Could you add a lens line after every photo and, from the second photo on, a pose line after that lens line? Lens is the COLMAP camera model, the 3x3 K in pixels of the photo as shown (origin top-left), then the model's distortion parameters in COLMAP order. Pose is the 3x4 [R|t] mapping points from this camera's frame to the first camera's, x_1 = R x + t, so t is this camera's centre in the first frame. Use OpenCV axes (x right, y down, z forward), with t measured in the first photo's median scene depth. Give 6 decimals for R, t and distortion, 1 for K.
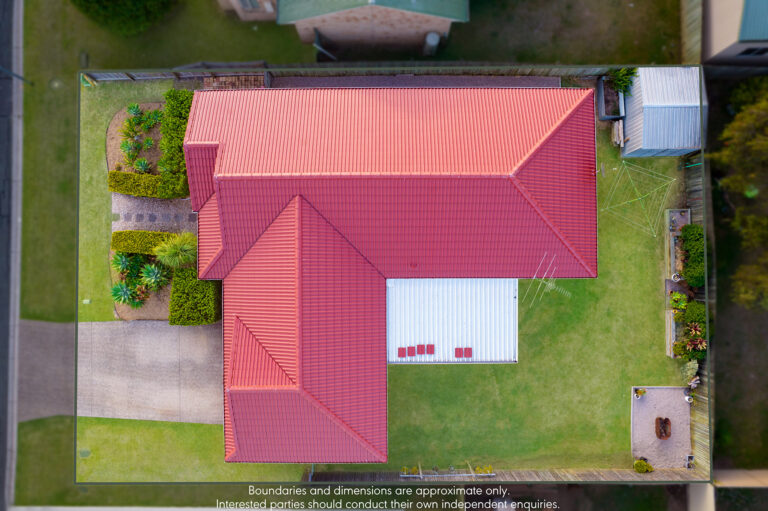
lens RADIAL K [[502.6, 0, 384.0], [0, 502.6, 255.5], [0, 0, 1]] dist [-0.069656, 0.071486]
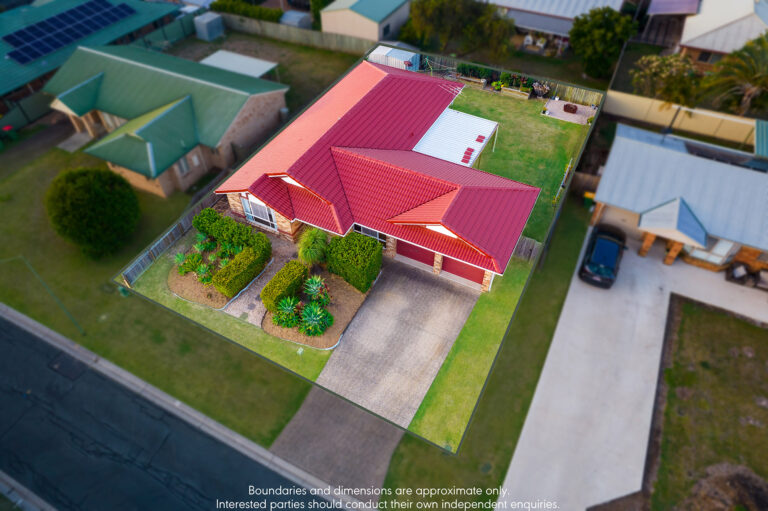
lens RADIAL K [[502.6, 0, 384.0], [0, 502.6, 255.5], [0, 0, 1]] dist [-0.069656, 0.071486]
pose [[0.459945, -0.646042, 0.609164, -0.966113], [0.887803, 0.346948, -0.302379, 0.451918], [-0.015999, 0.679895, 0.733135, 0.155870]]
